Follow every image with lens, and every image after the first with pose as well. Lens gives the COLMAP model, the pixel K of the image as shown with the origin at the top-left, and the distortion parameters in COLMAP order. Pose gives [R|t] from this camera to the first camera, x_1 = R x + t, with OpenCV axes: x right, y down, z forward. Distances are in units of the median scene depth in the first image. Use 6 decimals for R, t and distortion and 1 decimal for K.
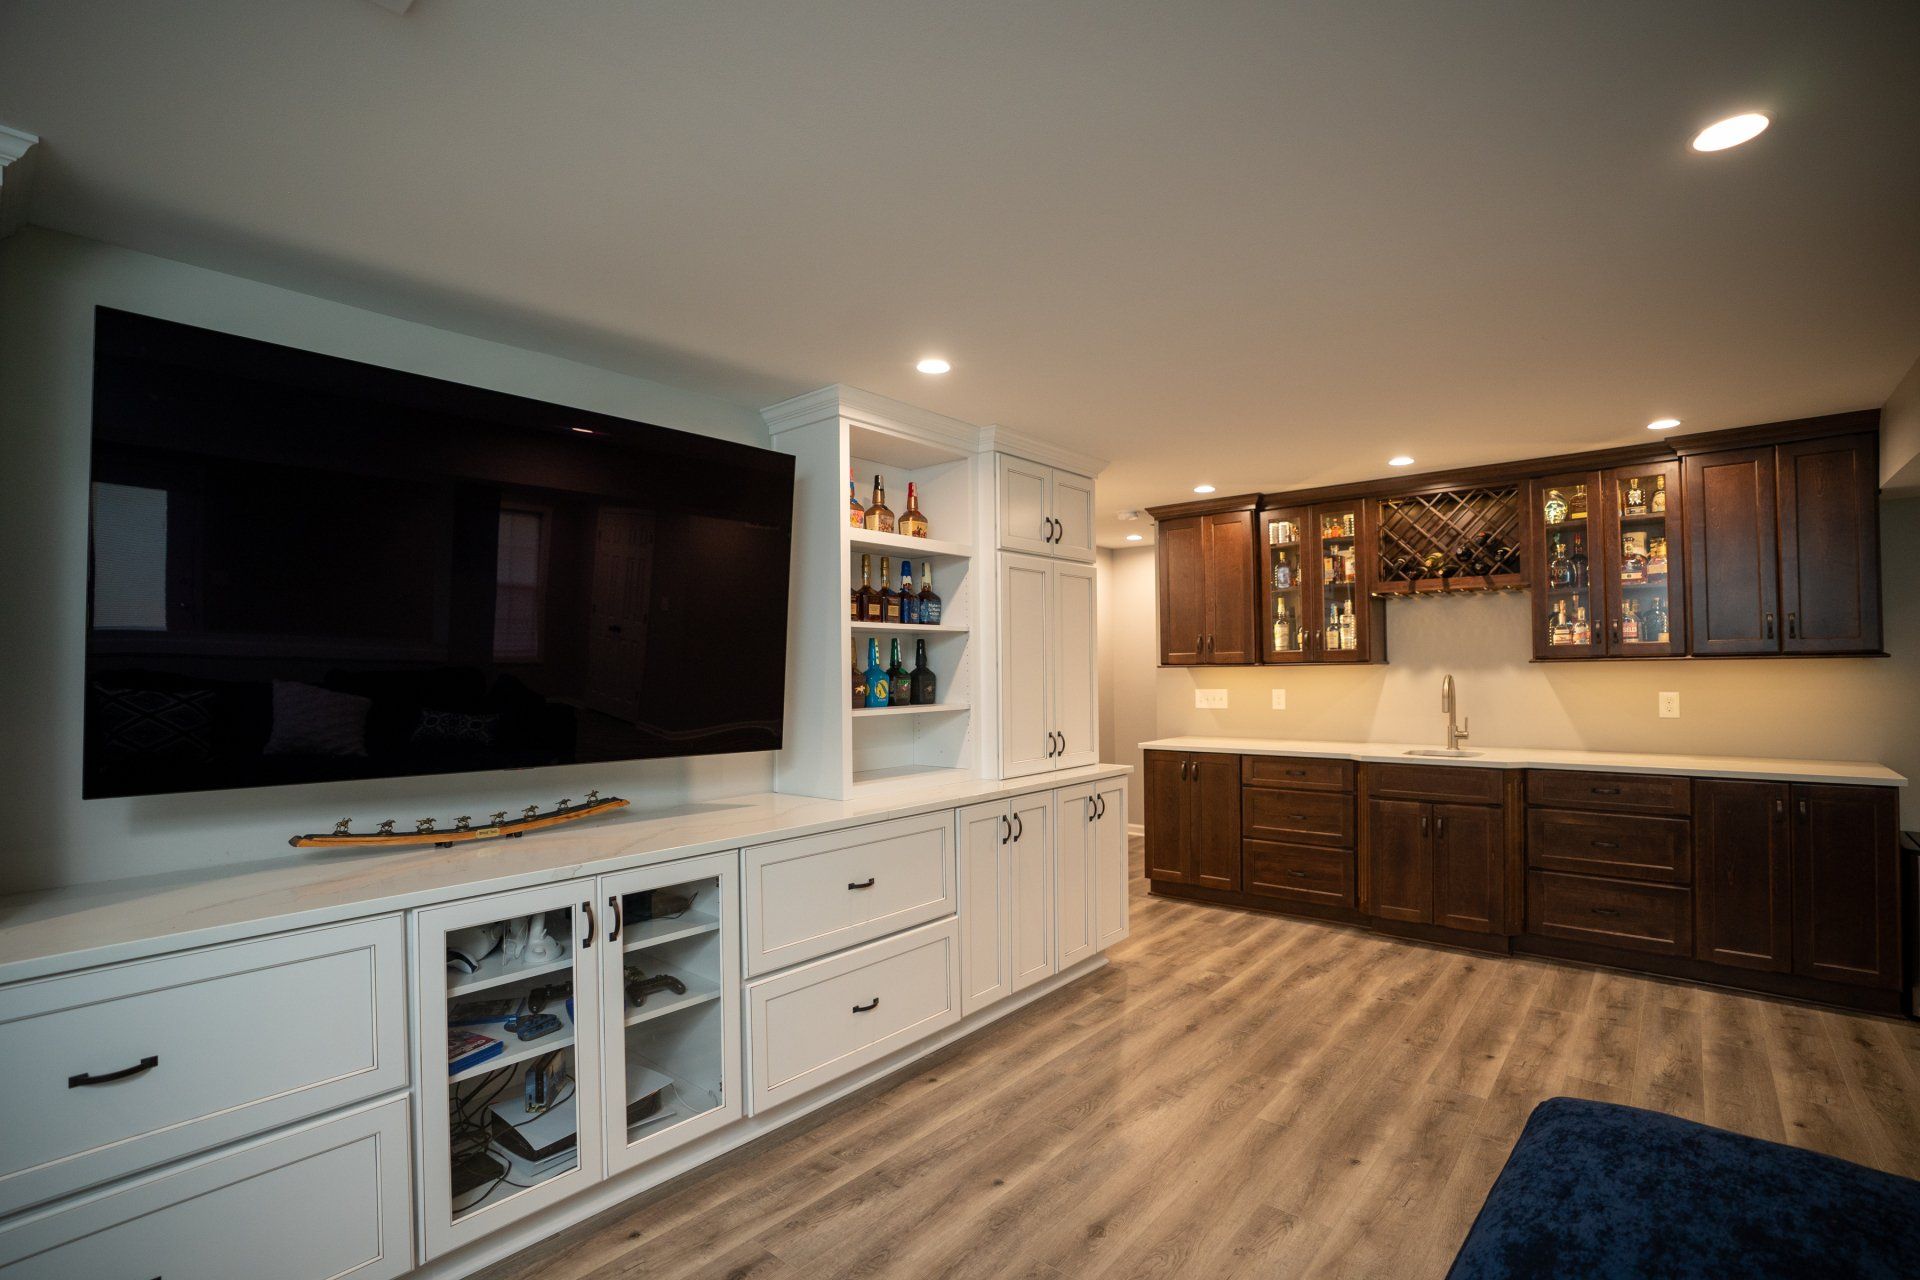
lens RADIAL K [[927.7, 0, 943.6], [0, 927.7, 657.8], [0, 0, 1]] dist [-0.035800, 0.000857]
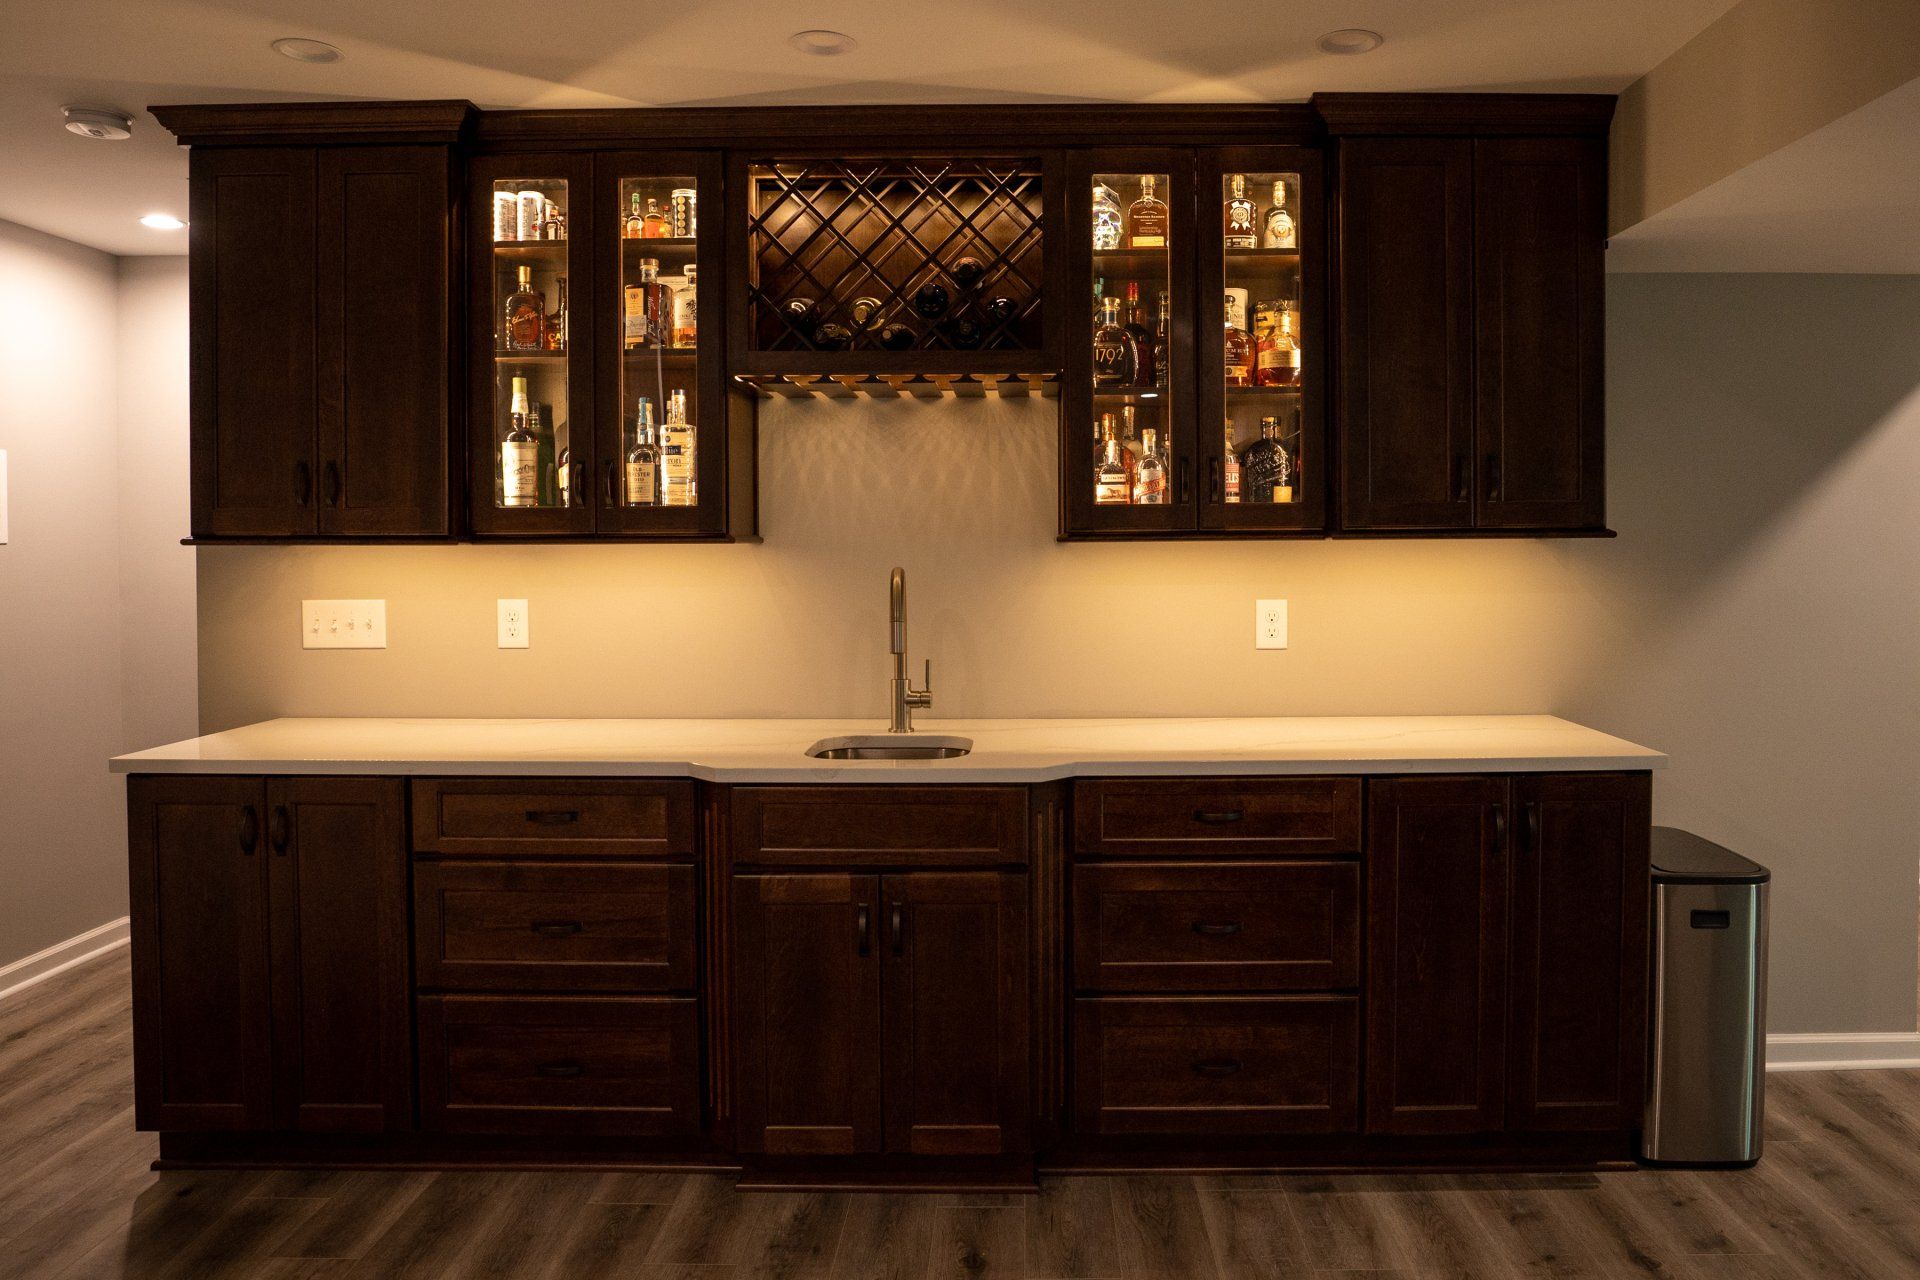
lens RADIAL K [[927.7, 0, 902.5], [0, 927.7, 556.4], [0, 0, 1]] dist [-0.035800, 0.000857]
pose [[0.745974, 0.000205, 0.665975, 0.240933], [-0.014015, 0.999783, 0.015392, 0.006214], [-0.665827, -0.020816, 0.745815, 0.634402]]
